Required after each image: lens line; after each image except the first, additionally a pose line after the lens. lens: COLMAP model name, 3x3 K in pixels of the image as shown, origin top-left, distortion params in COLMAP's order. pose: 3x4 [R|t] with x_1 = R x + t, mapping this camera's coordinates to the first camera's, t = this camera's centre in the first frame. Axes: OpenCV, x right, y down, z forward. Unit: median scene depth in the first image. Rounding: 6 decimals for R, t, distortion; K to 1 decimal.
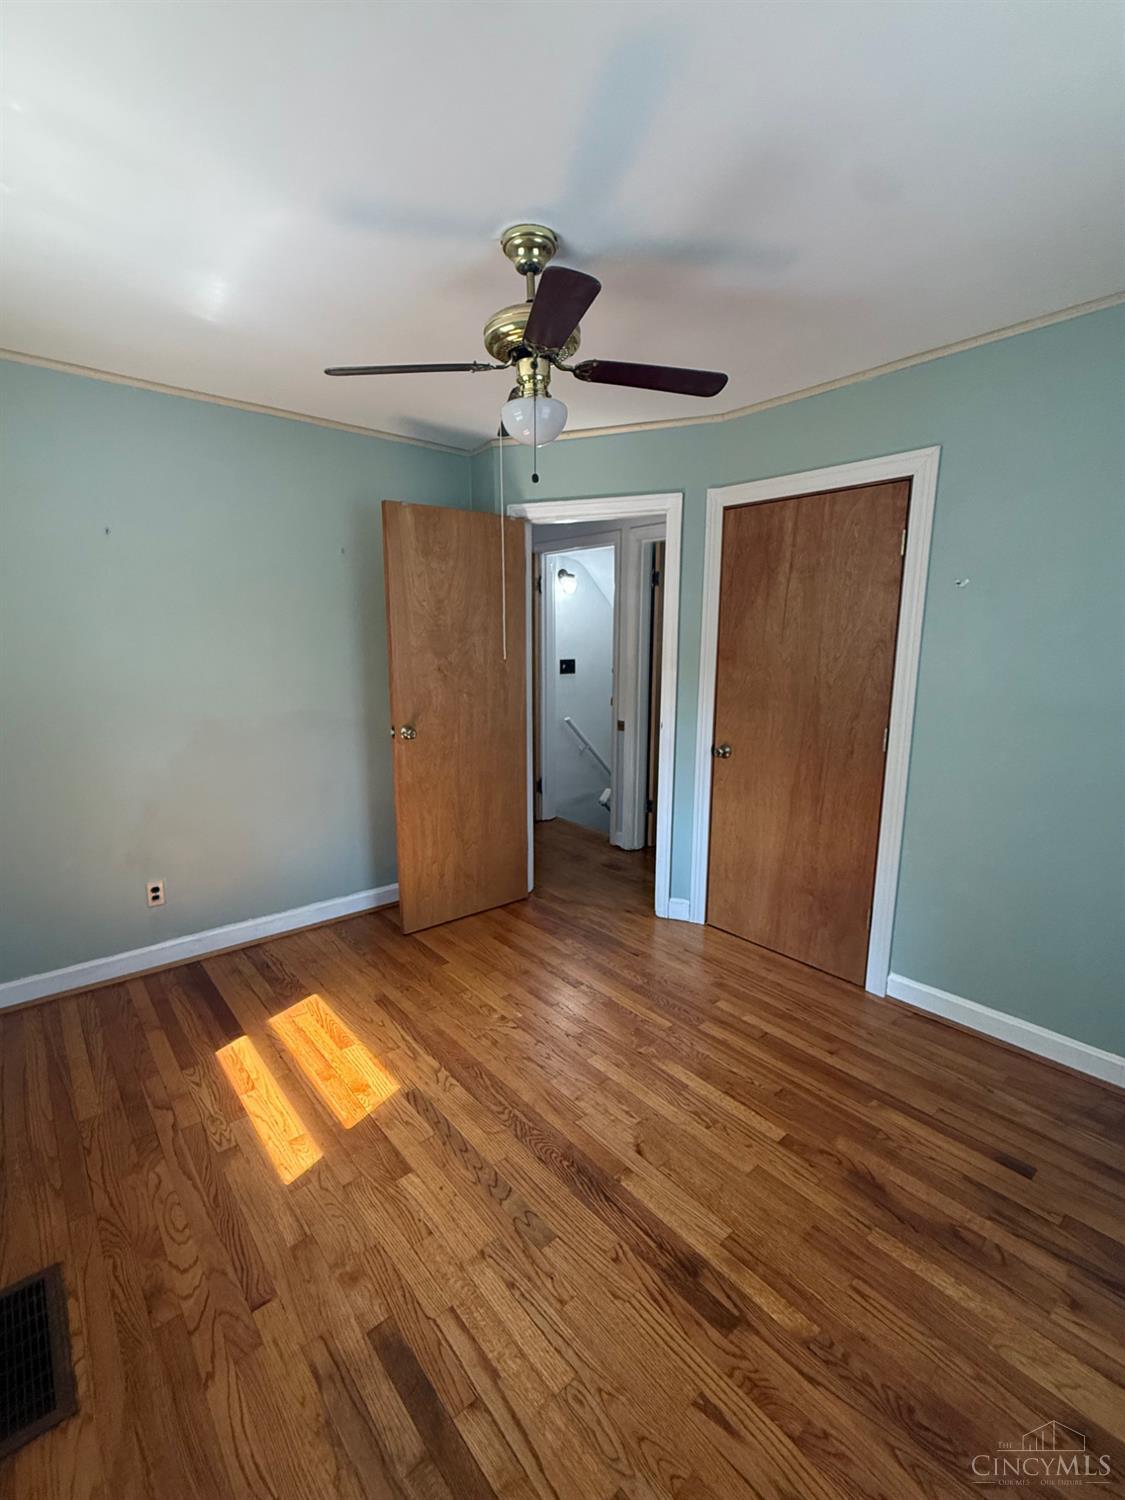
lens RADIAL K [[657.6, 0, 562.9], [0, 657.6, 752.0], [0, 0, 1]] dist [-0.001172, -0.000189]
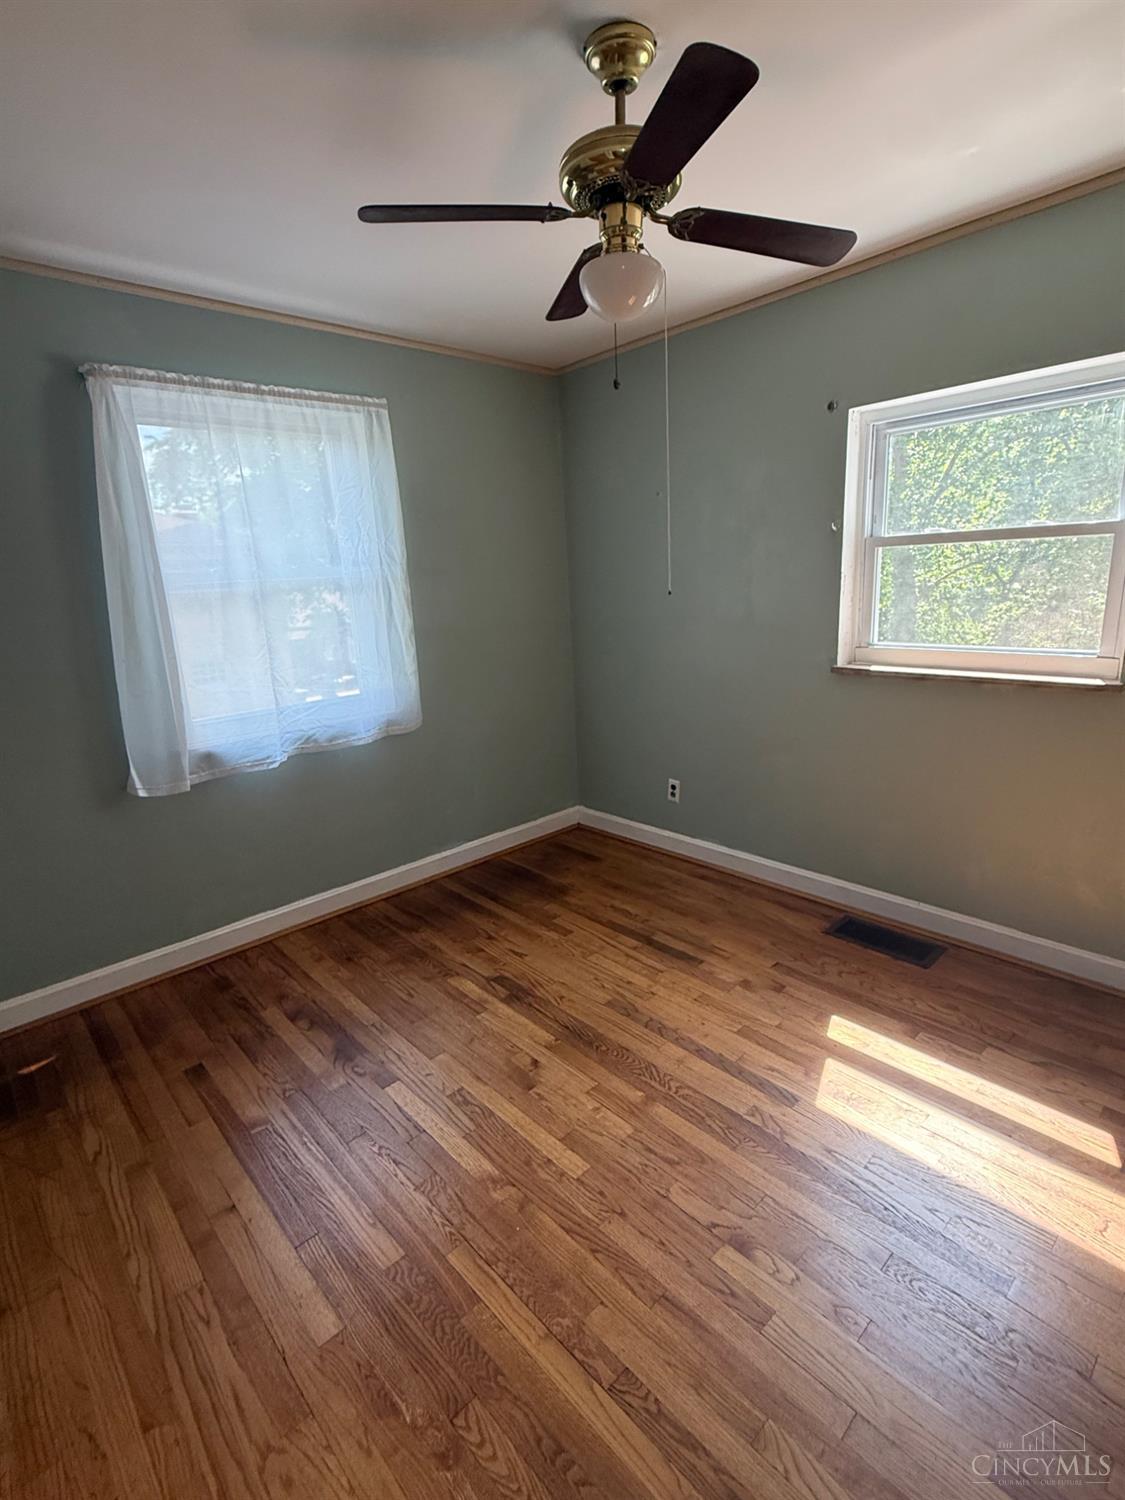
lens RADIAL K [[729.7, 0, 561.1], [0, 729.7, 748.8], [0, 0, 1]] dist [0.000740, 0.000059]
pose [[-0.997838, 0.062330, -0.020820, 0.074295], [0.048276, 0.910227, 0.411286, -0.369638], [0.044586, 0.409392, -0.911268, 2.048241]]
